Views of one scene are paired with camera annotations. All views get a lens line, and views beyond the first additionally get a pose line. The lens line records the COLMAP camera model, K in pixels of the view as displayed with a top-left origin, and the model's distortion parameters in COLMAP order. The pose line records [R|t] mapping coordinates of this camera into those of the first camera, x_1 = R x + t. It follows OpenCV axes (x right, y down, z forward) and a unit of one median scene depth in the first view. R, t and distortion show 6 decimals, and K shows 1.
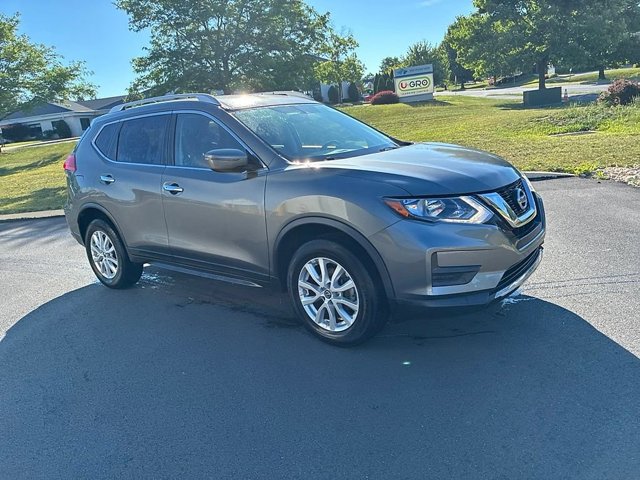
lens RADIAL K [[495.4, 0, 334.3], [0, 495.4, 209.8], [0, 0, 1]] dist [0.013595, -0.020199]
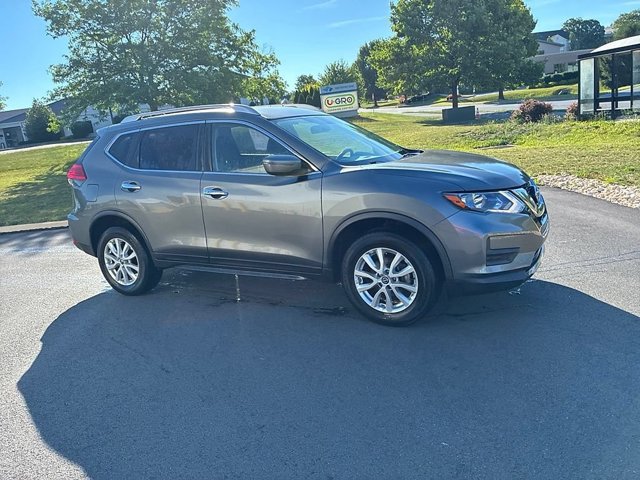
lens RADIAL K [[495.4, 0, 334.3], [0, 495.4, 200.2], [0, 0, 1]] dist [0.013595, -0.020199]
pose [[0.984502, -0.018405, 0.174404, -0.202433], [0.027158, 0.998481, -0.047935, 0.024157], [-0.173257, 0.051928, 0.983507, -0.067631]]
